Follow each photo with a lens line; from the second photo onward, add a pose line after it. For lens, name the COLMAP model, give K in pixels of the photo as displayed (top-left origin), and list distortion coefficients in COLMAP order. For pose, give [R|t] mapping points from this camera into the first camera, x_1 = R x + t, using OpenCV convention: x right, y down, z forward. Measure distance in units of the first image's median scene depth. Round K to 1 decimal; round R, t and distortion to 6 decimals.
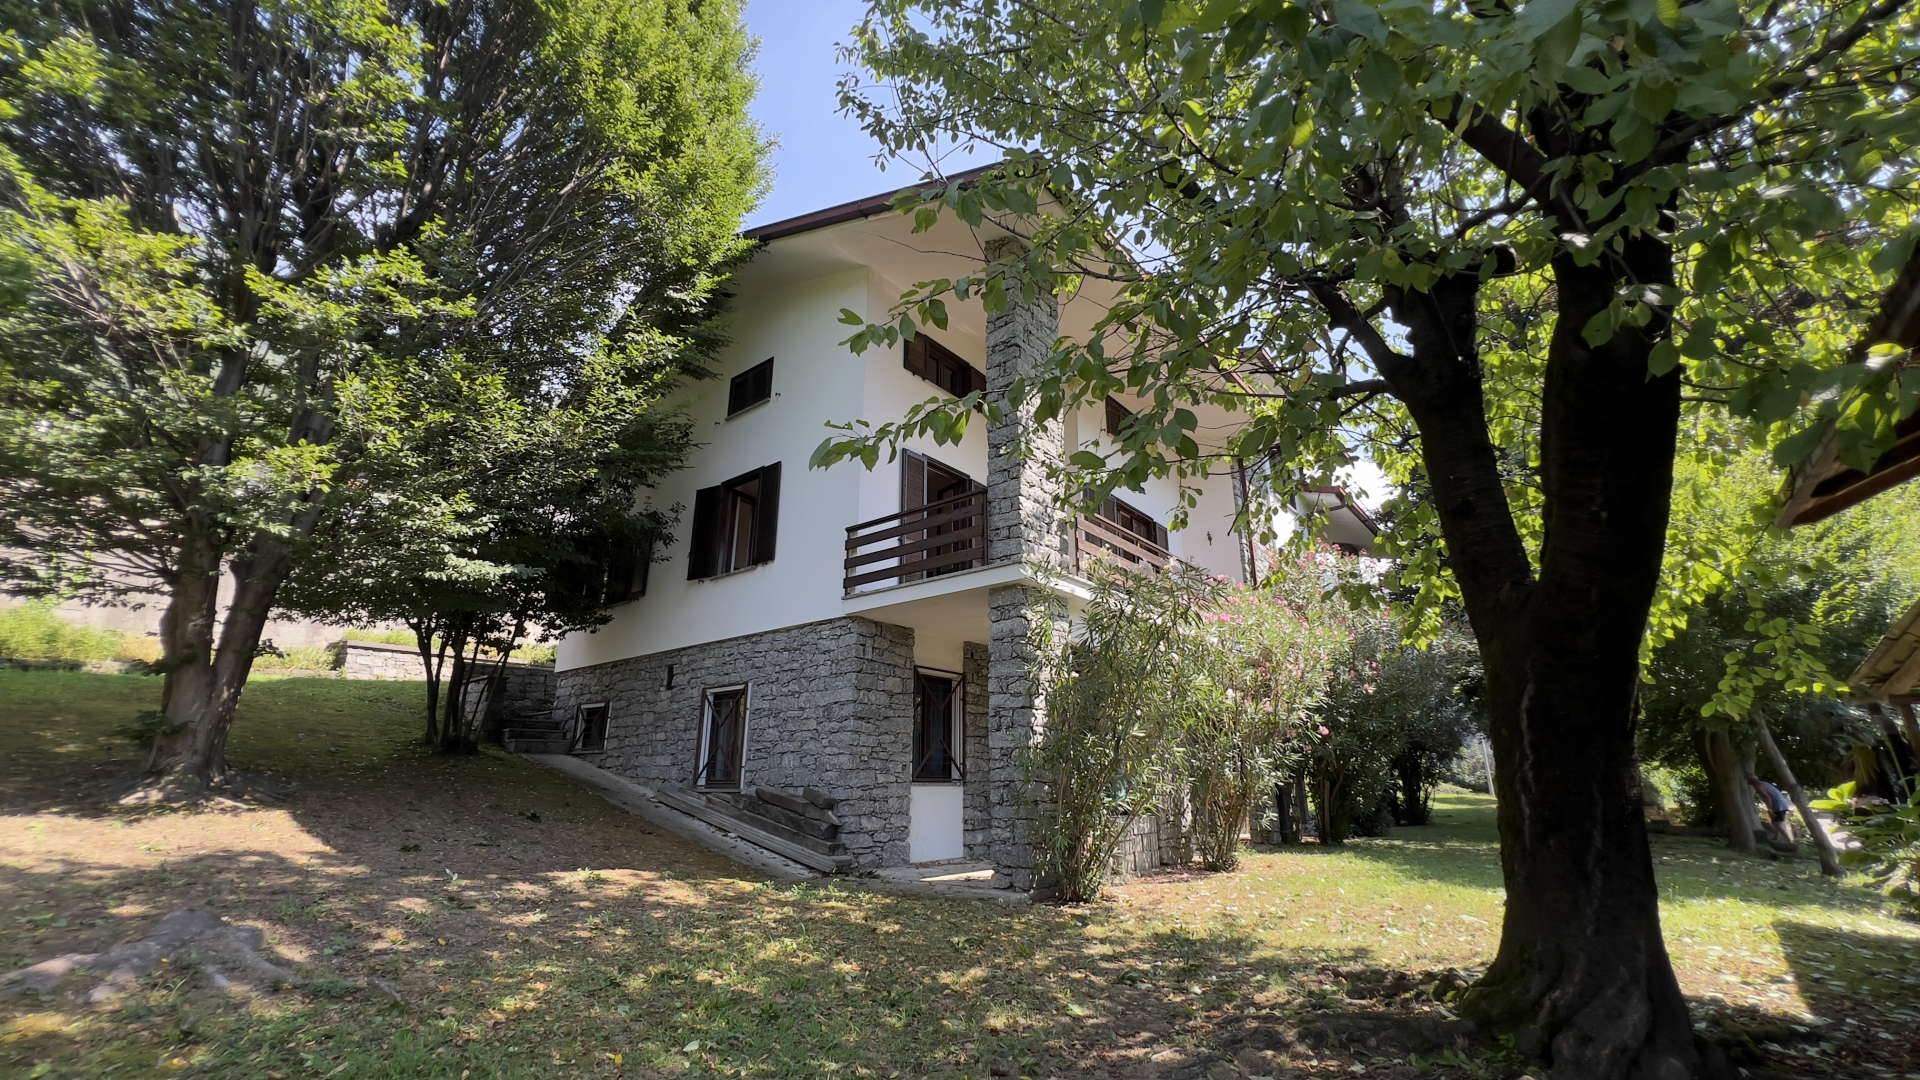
lens RADIAL K [[767.6, 0, 965.0], [0, 767.6, 534.1], [0, 0, 1]] dist [-0.002228, 0.000638]
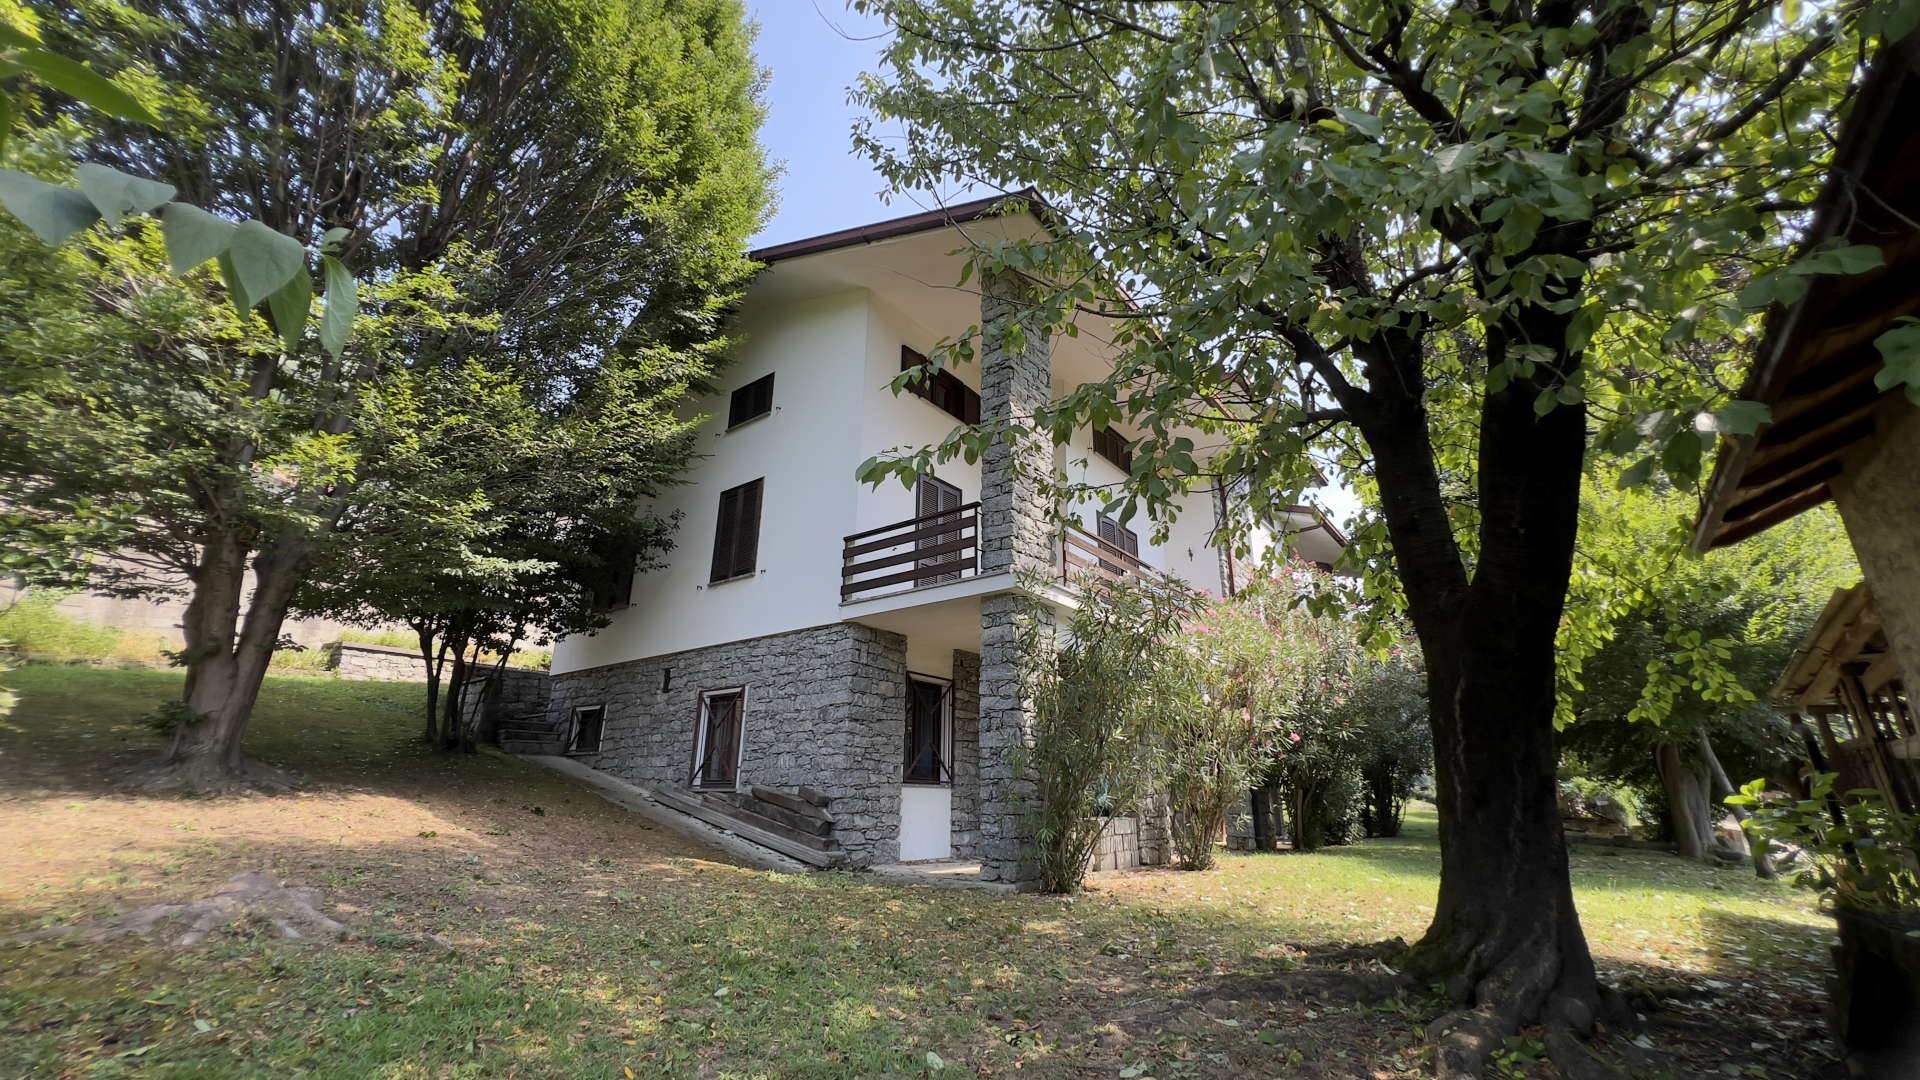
lens RADIAL K [[767.6, 0, 964.9], [0, 767.6, 528.4], [0, 0, 1]] dist [-0.002228, 0.000638]
pose [[0.999640, 0.017675, 0.020166, -0.015079], [-0.017125, 0.999485, -0.027123, 0.006449], [-0.020635, 0.026767, 0.999429, -0.061040]]
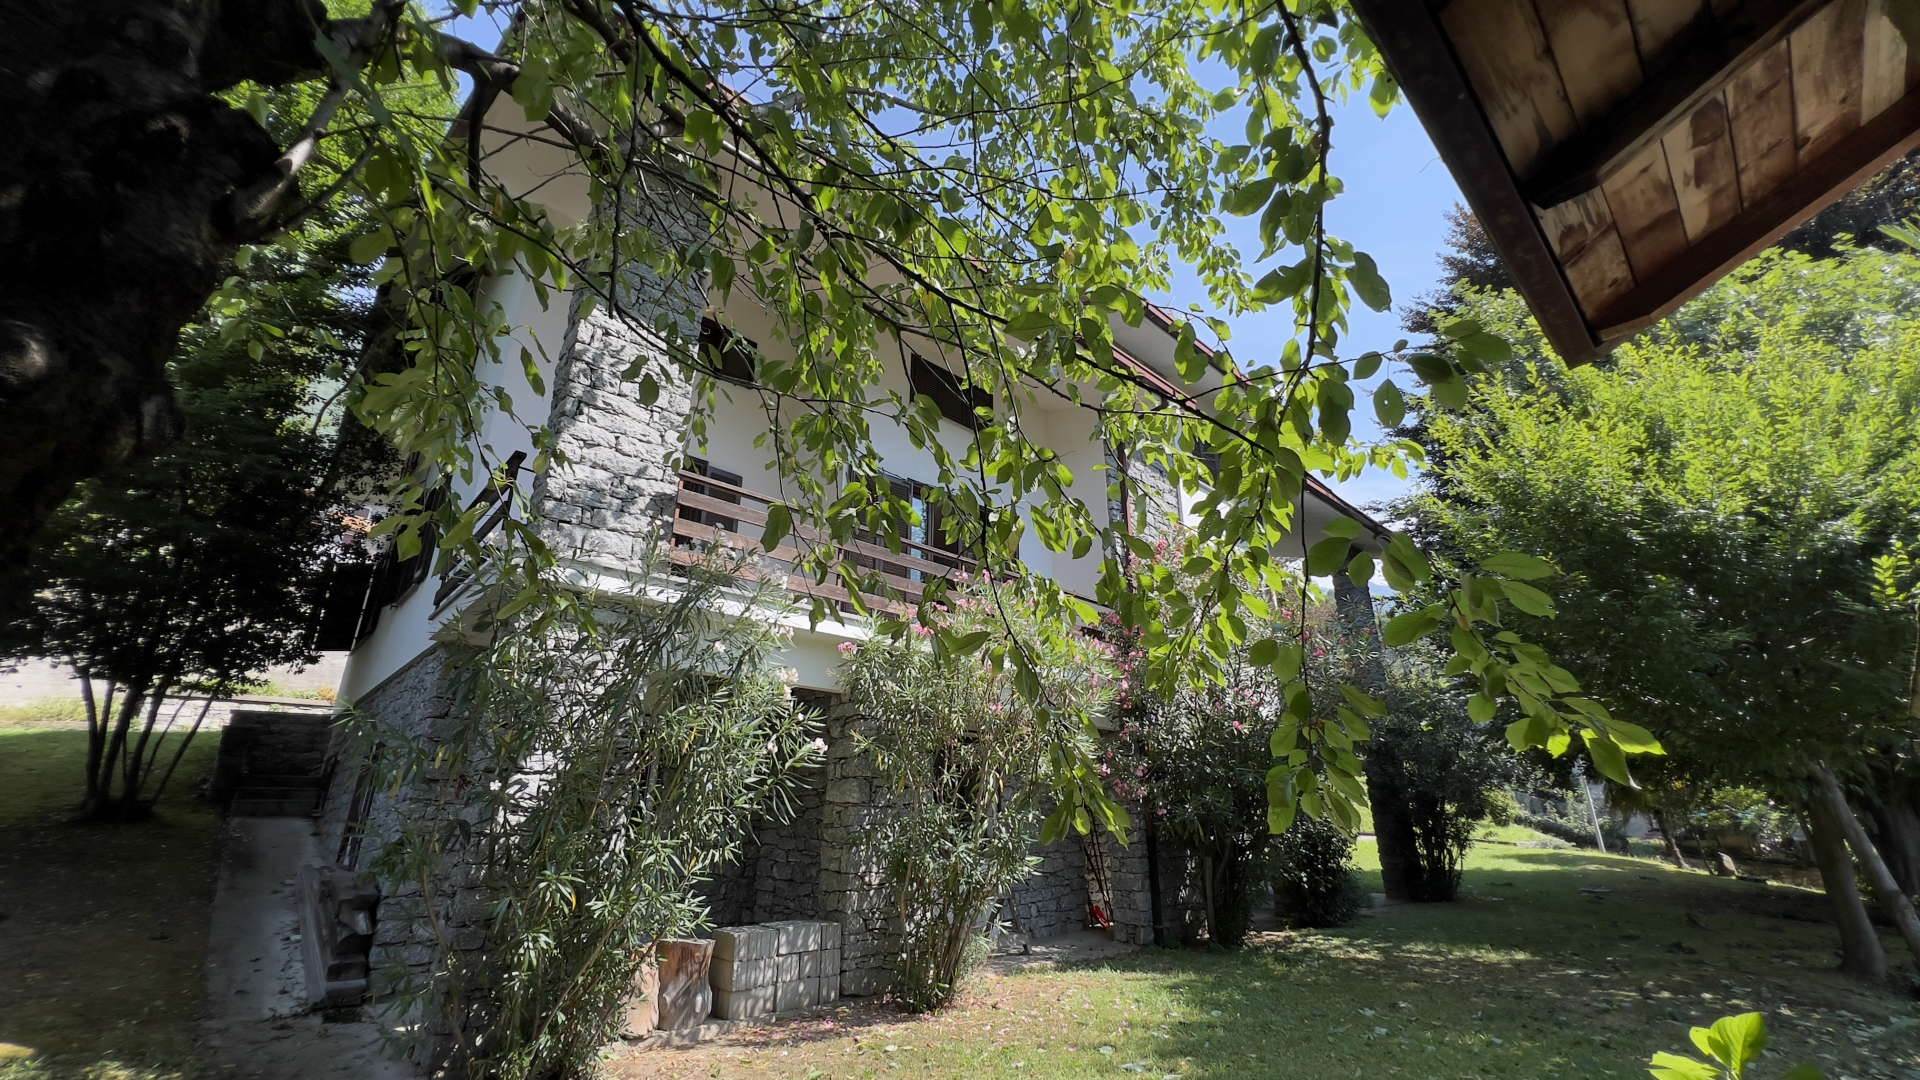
lens RADIAL K [[767.6, 0, 959.8], [0, 767.6, 538.1], [0, 0, 1]] dist [-0.002228, 0.000638]
pose [[0.991606, -0.041416, -0.122484, 0.530684], [0.036447, 0.998430, -0.042533, 0.067101], [0.124053, 0.037712, 0.991559, 0.372938]]
